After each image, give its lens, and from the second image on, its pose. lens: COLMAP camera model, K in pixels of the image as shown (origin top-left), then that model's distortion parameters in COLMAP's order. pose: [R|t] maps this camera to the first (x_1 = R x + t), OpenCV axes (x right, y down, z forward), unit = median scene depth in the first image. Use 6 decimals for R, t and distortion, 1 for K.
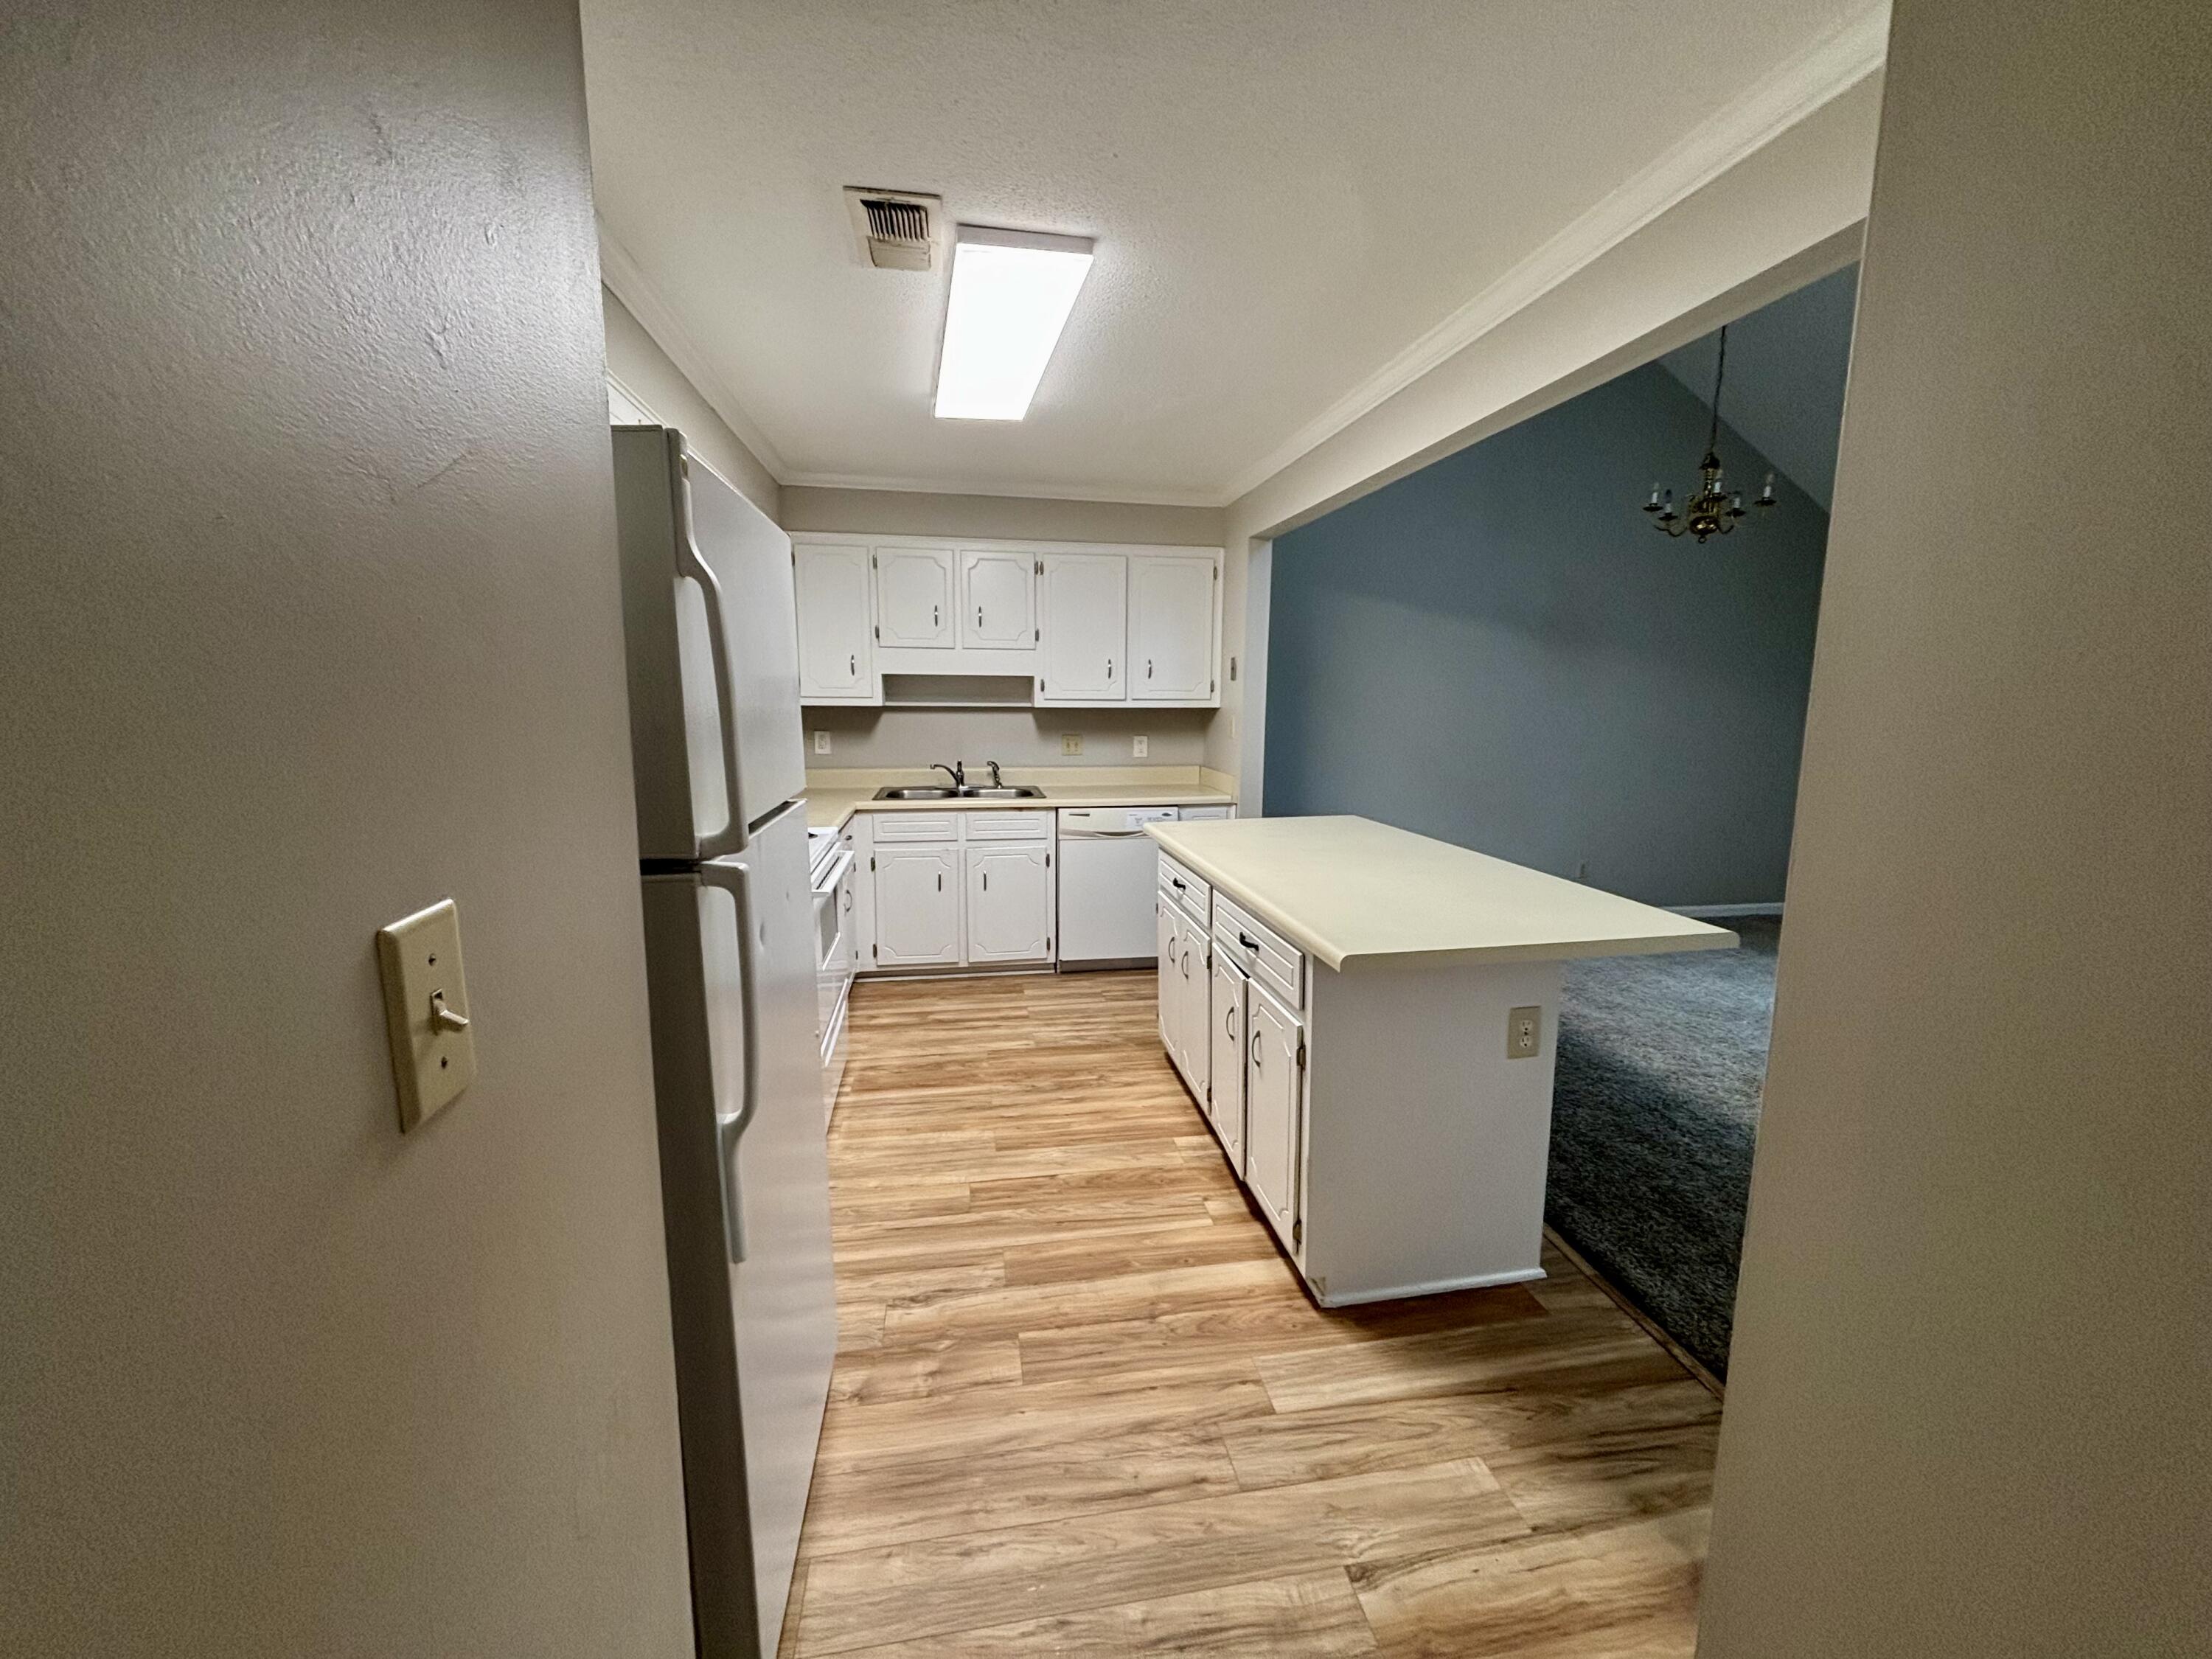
lens RADIAL K [[892.2, 0, 1105.1], [0, 892.2, 828.2], [0, 0, 1]] dist [-0.000896, -0.000339]
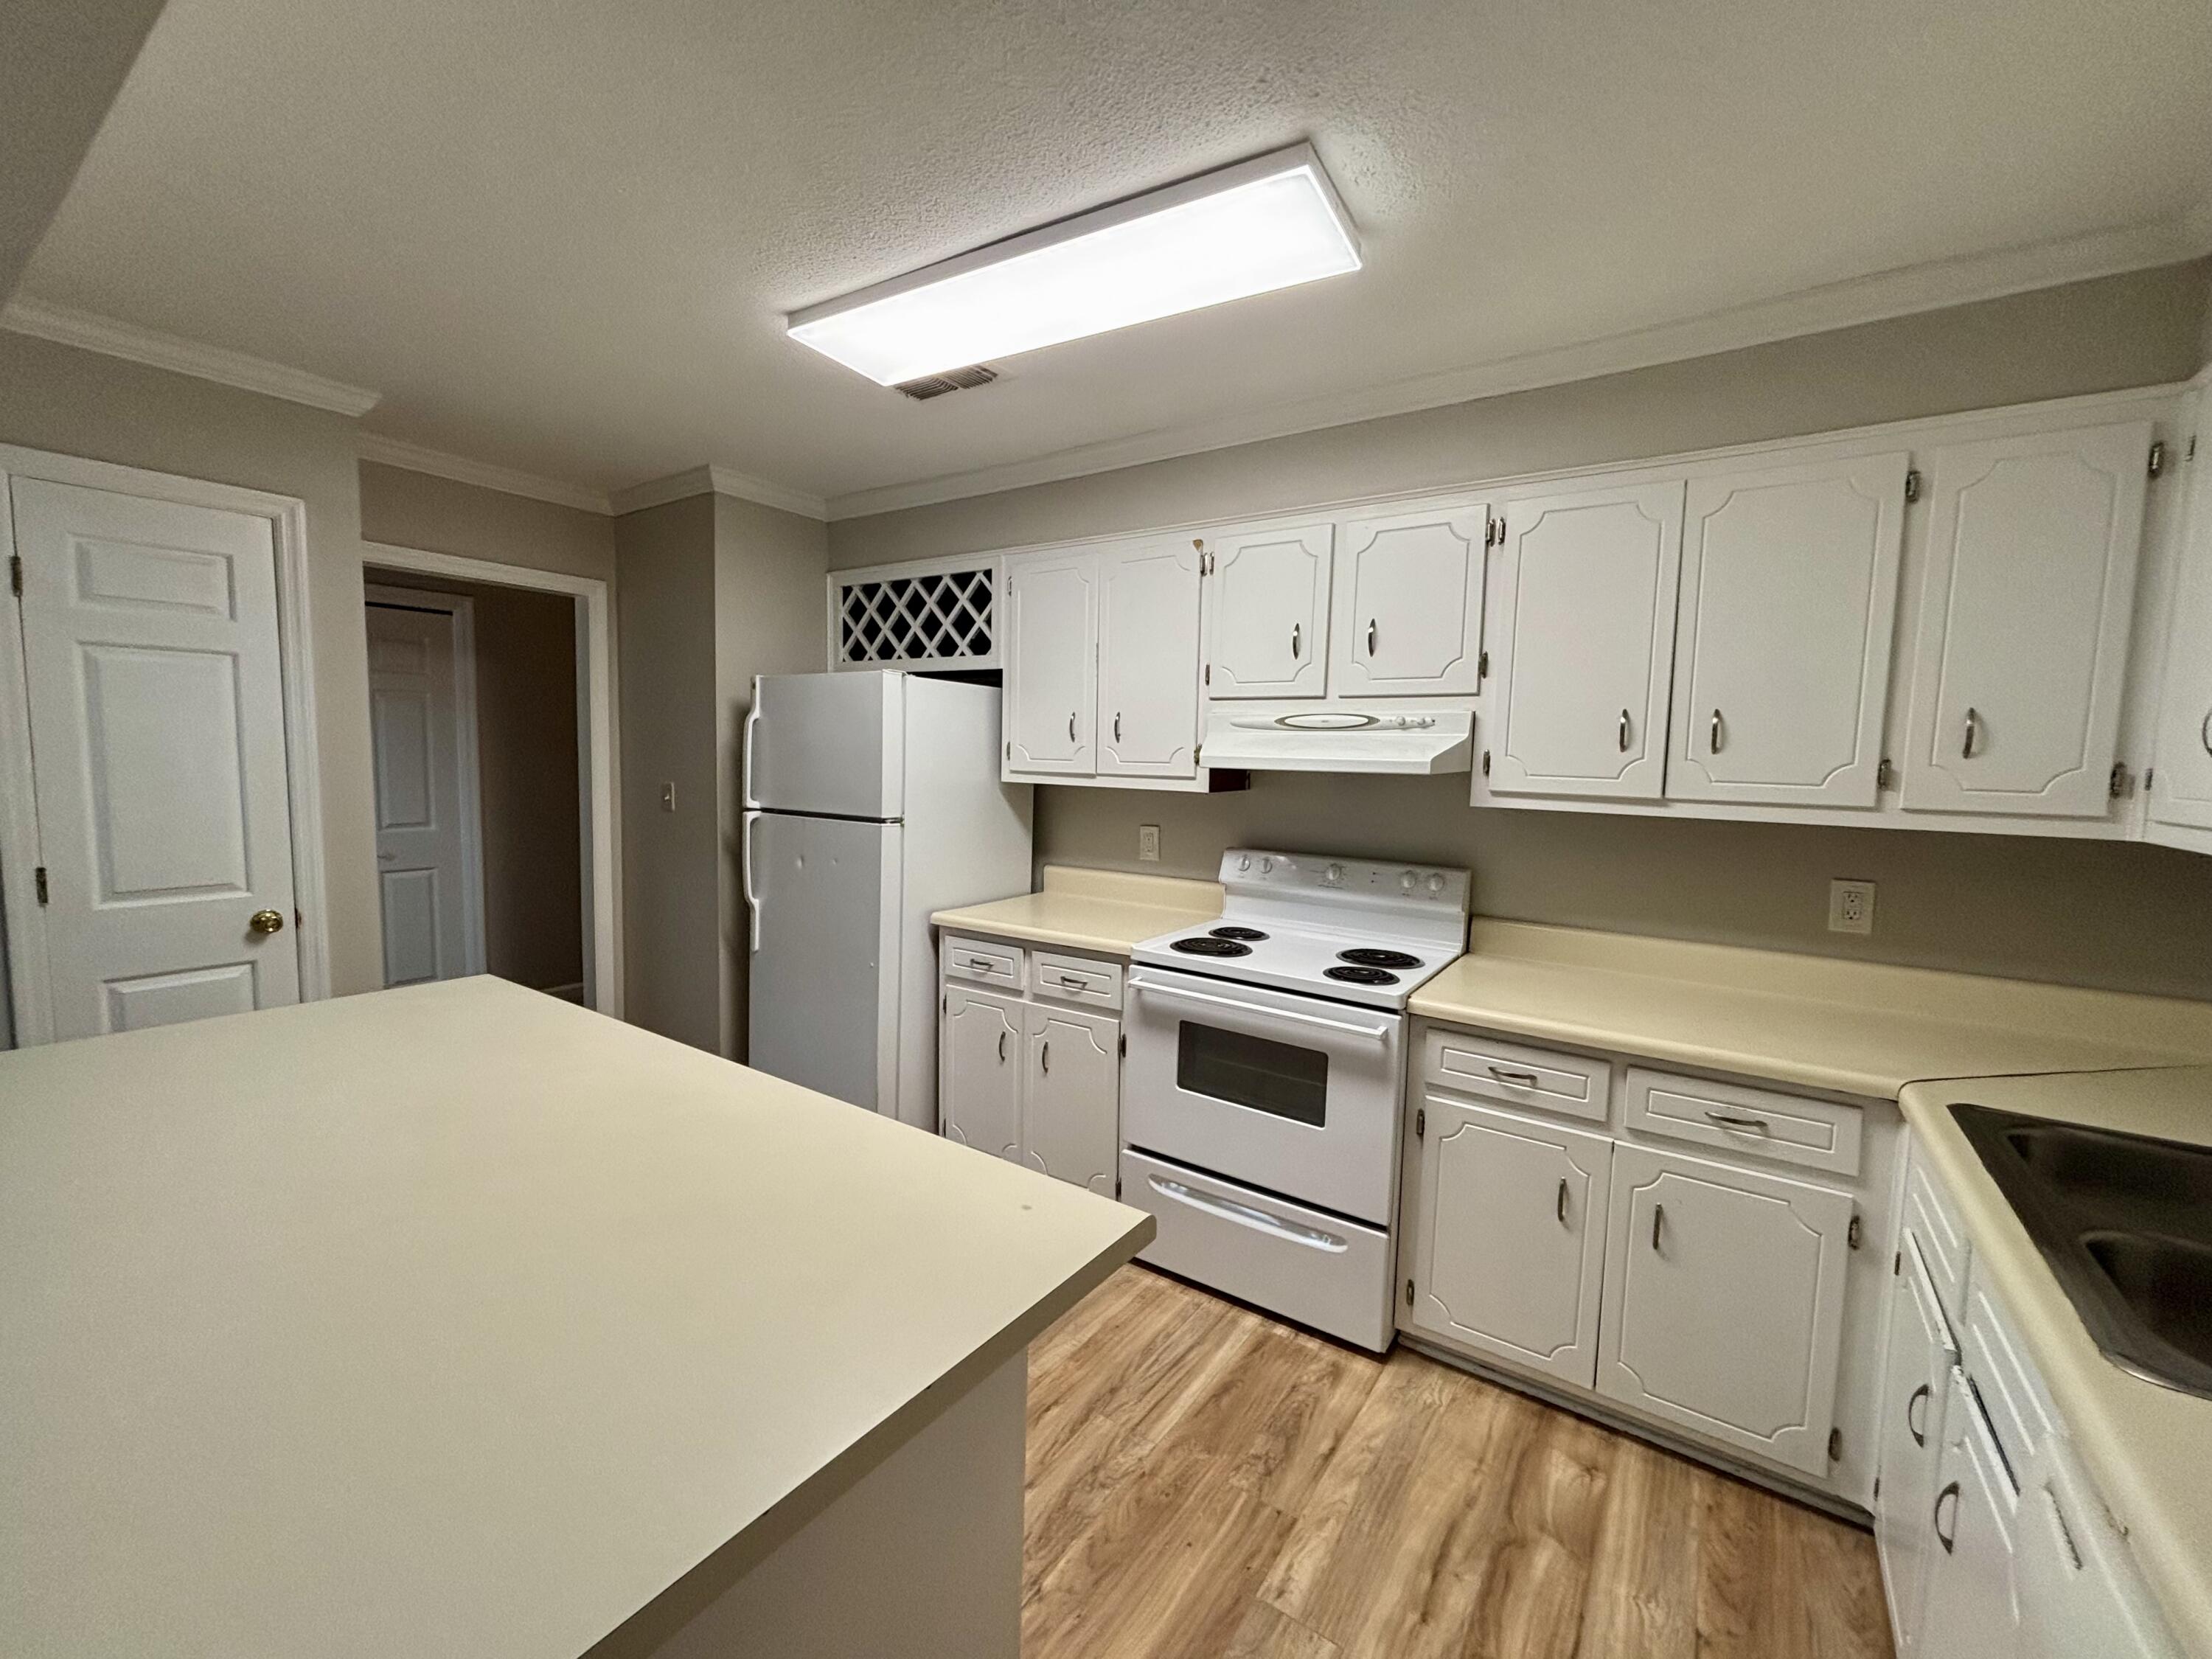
lens RADIAL K [[892.2, 0, 1095.2], [0, 892.2, 832.7], [0, 0, 1]] dist [-0.000896, -0.000339]
pose [[-0.699593, 0.042511, -0.713276, 0.298502], [-0.137848, 0.971447, 0.193102, -0.206722], [0.701118, 0.233417, -0.673758, 1.272089]]
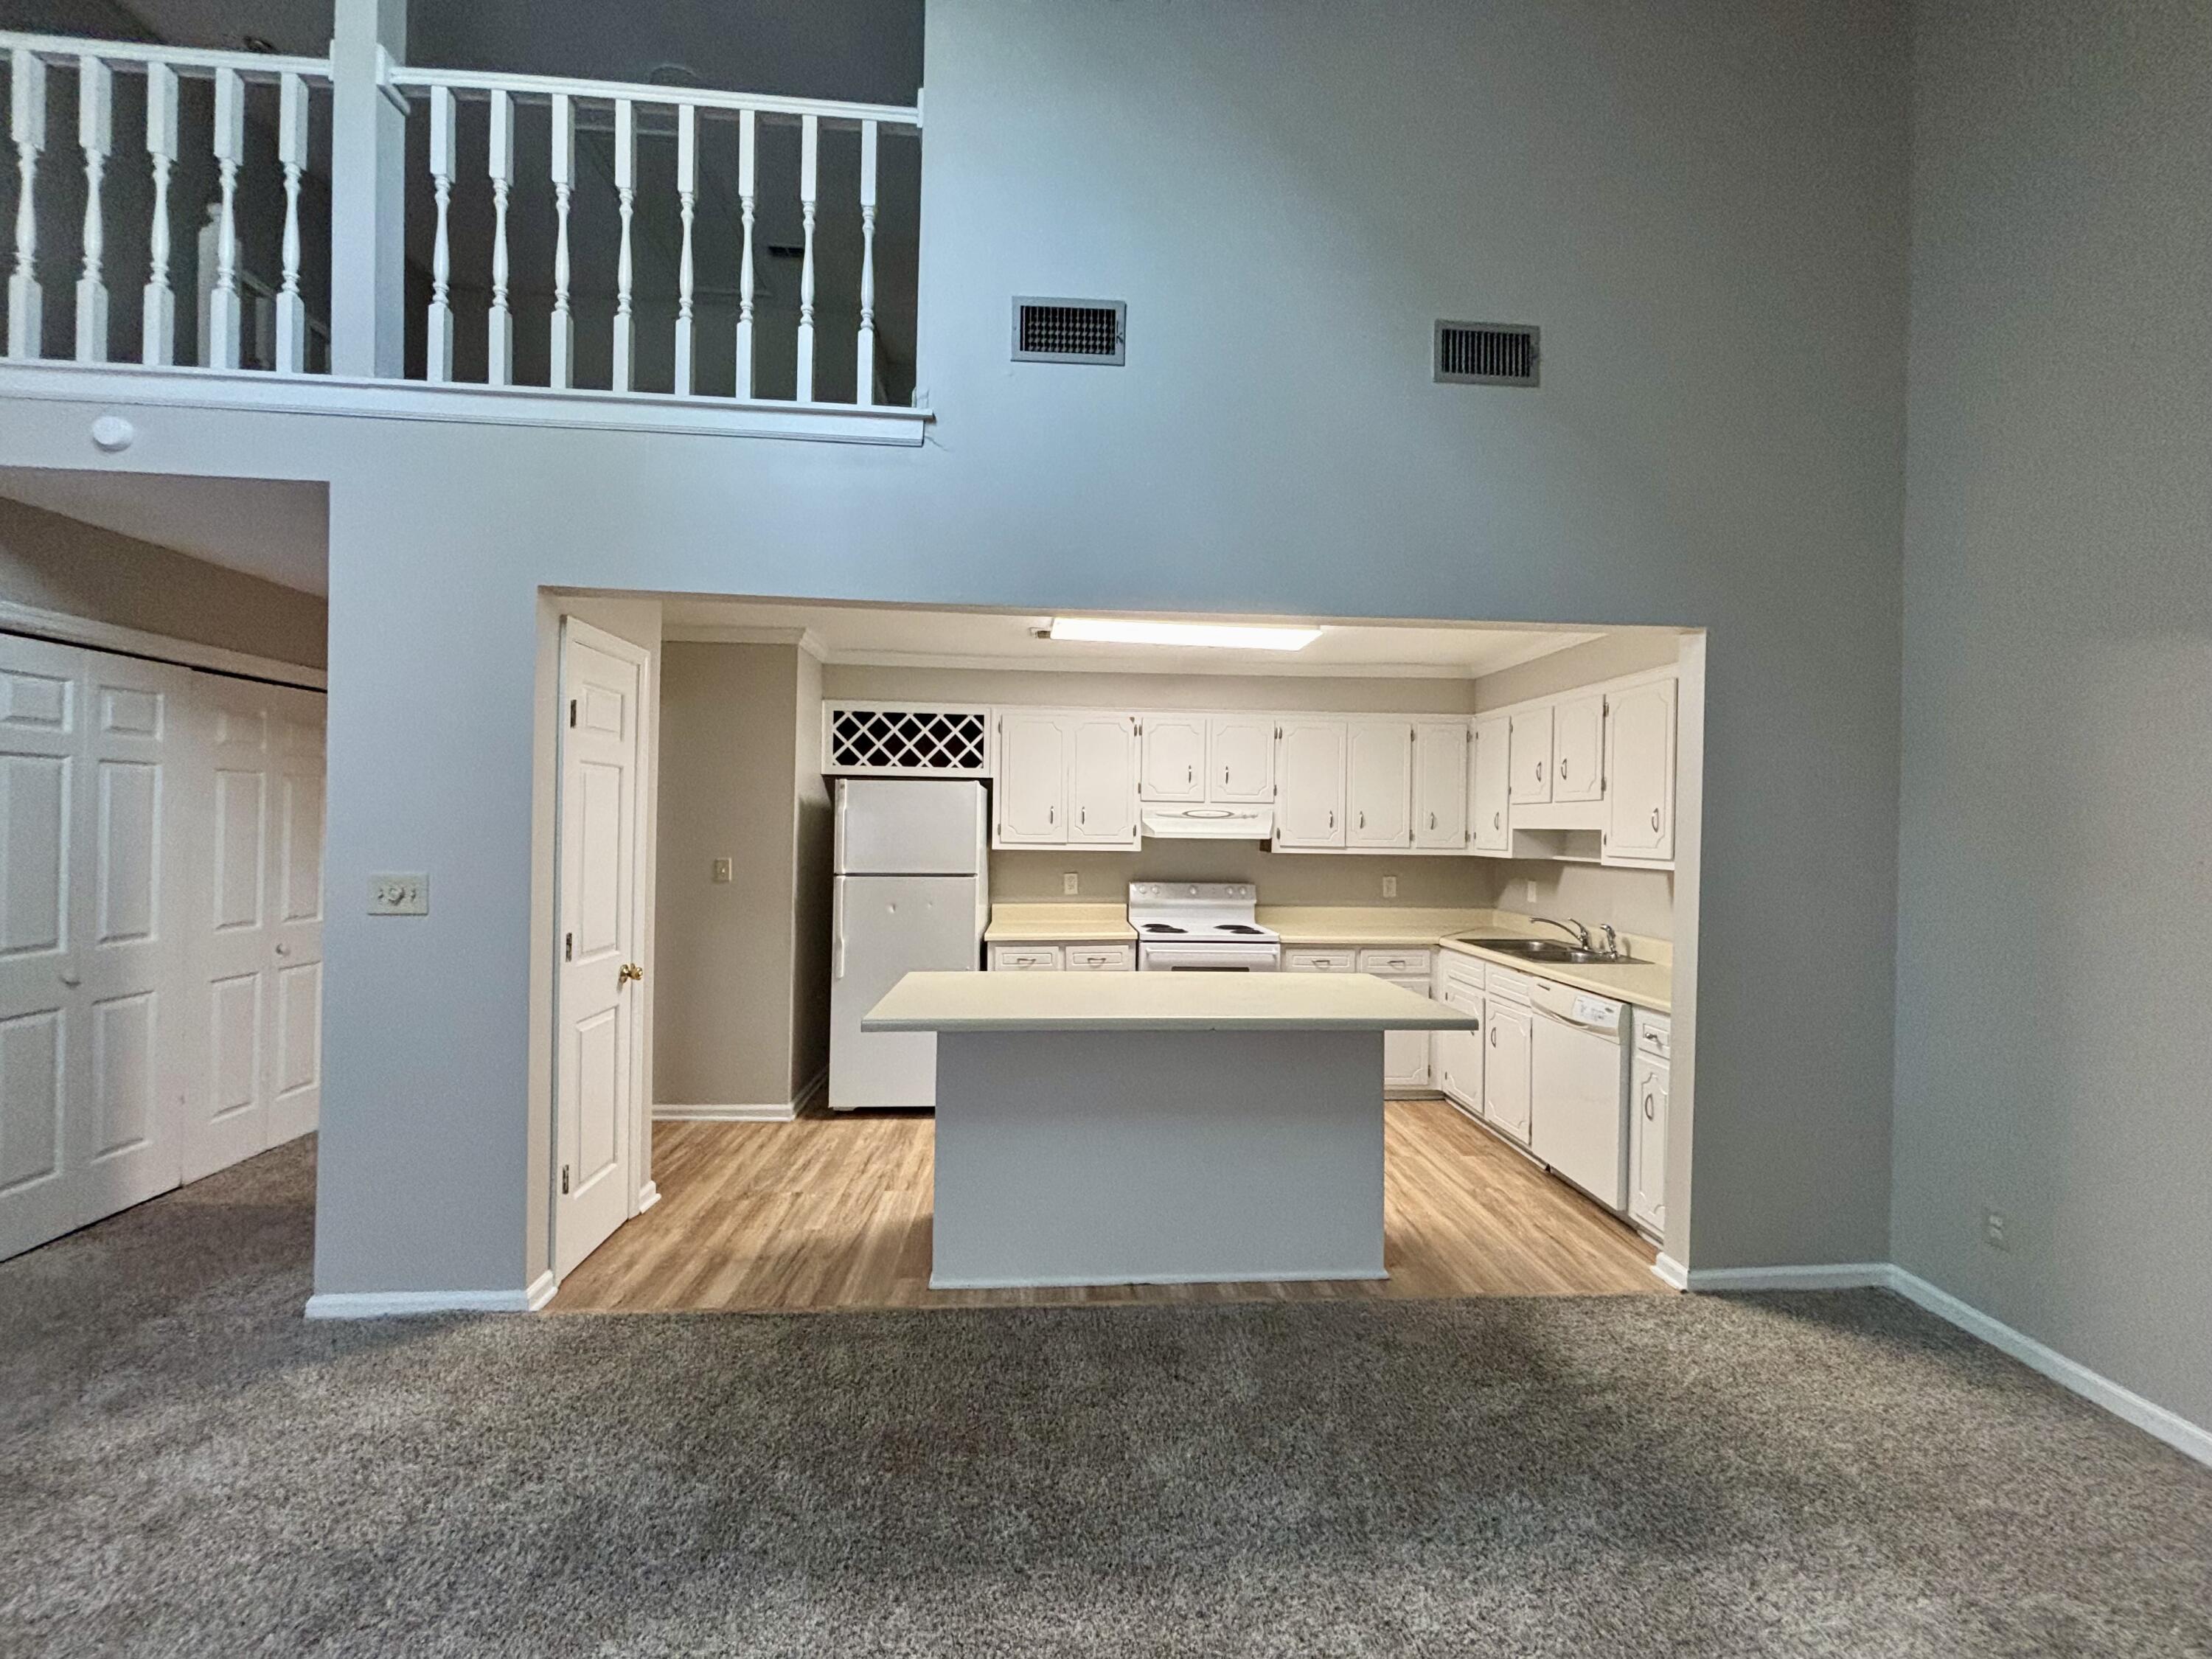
lens RADIAL K [[892.2, 0, 1094.9], [0, 892.2, 823.0], [0, 0, 1]] dist [-0.000896, -0.000339]
pose [[-0.111267, -0.009651, -0.993744, 1.187174], [-0.167206, 0.985880, 0.009147, -0.144637], [0.979623, 0.167178, -0.111309, 0.855932]]
